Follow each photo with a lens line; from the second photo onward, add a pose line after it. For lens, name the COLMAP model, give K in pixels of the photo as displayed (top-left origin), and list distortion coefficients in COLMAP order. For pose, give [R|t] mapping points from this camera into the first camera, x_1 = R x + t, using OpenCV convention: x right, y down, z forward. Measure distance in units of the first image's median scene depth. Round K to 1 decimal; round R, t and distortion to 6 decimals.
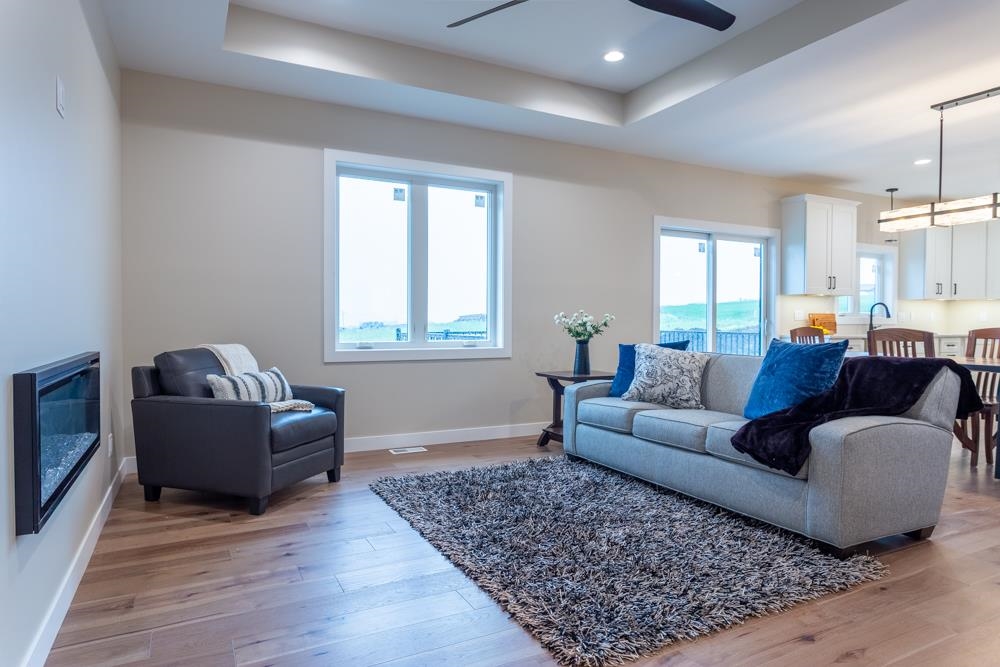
lens RADIAL K [[595.6, 0, 500.0], [0, 595.6, 333.5], [0, 0, 1]] dist [-0.003203, 0.001223]
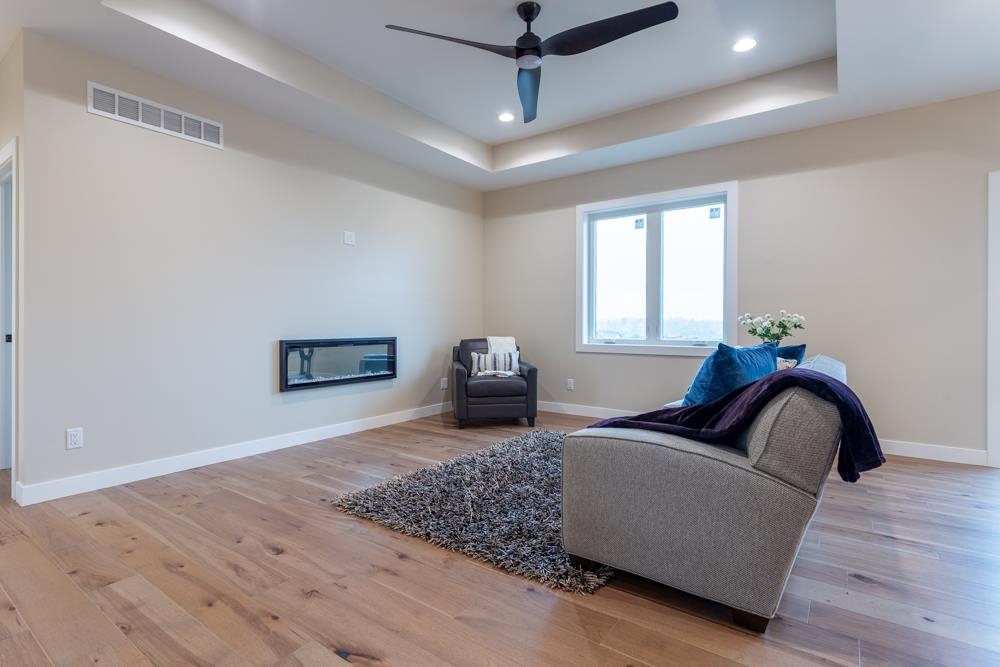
lens RADIAL K [[485.5, 0, 499.0], [0, 485.5, 326.0], [0, 0, 1]] dist [0.001593, 0.000406]
pose [[0.453827, -0.000707, -0.891090, 0.814010], [-0.017483, 0.999800, -0.009697, -0.000113], [0.890918, 0.019979, 0.453724, 0.351155]]
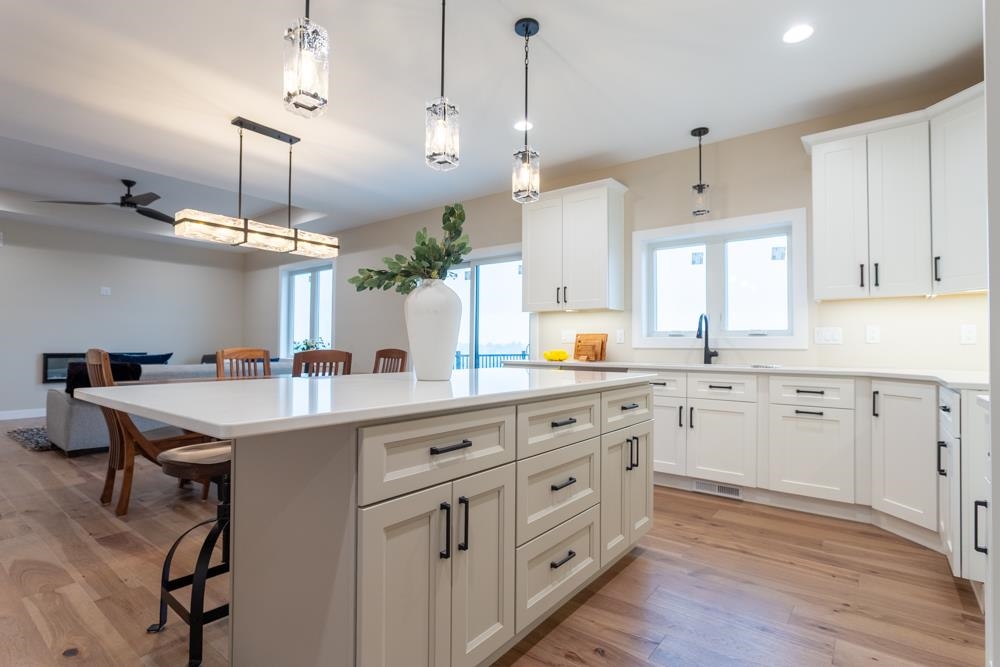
lens RADIAL K [[492.6, 0, 500.0], [0, 492.6, 333.5], [0, 0, 1]] dist [-0.012585, 0.000437]
pose [[0.418997, -0.025148, -0.907639, 2.011883], [-0.022697, 0.999014, -0.038157, -0.013278], [0.907704, 0.036589, 0.418013, 1.181113]]
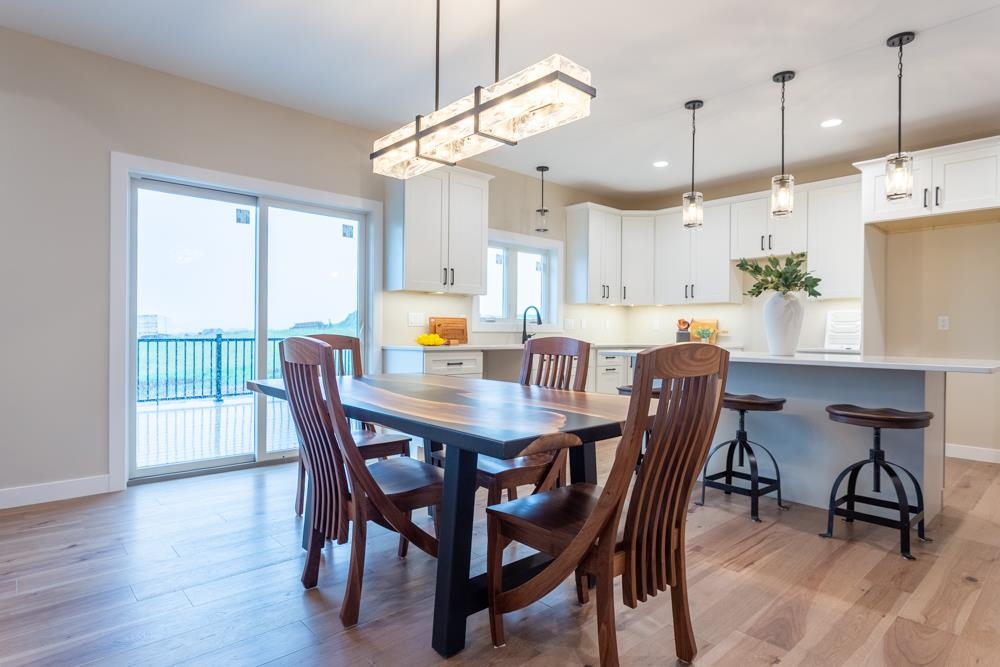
lens RADIAL K [[543.6, 0, 498.1], [0, 543.6, 332.9], [0, 0, 1]] dist [0.000146, 0.000004]
pose [[0.966029, 0.005781, 0.258369, 0.795293], [-0.002048, 0.999890, -0.014712, -0.006802], [-0.258425, 0.013683, 0.965934, 0.575472]]
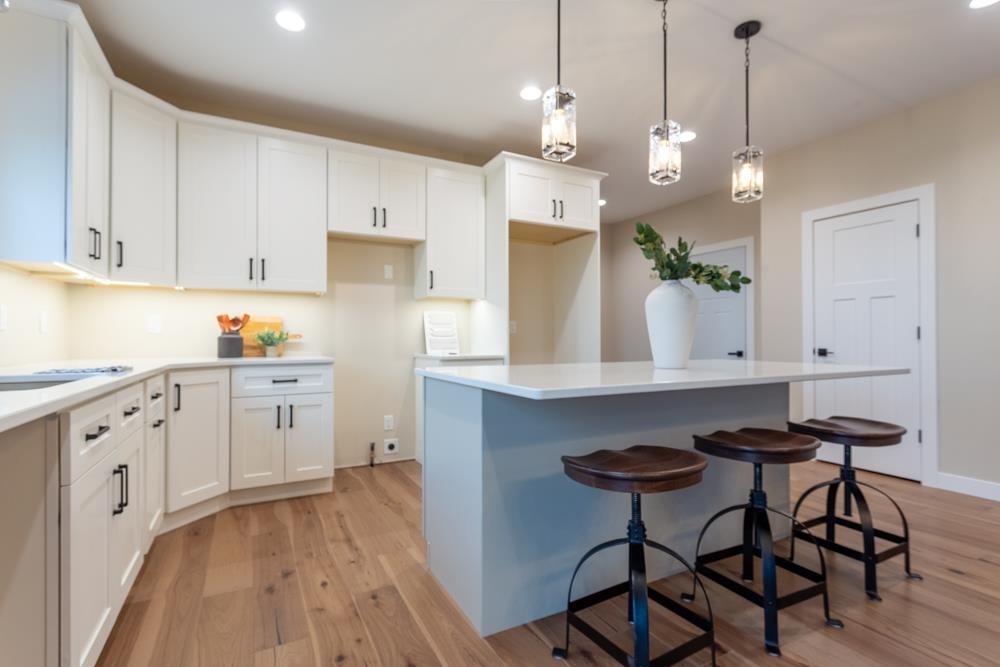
lens RADIAL K [[463.2, 0, 498.5], [0, 463.2, 337.5], [0, 0, 1]] dist [0.001733, 0.000185]
pose [[-0.012953, -0.007304, 0.999889, 0.923381], [0.017058, 0.999826, 0.007525, -0.031238], [-0.999771, 0.017154, -0.012826, 1.558411]]
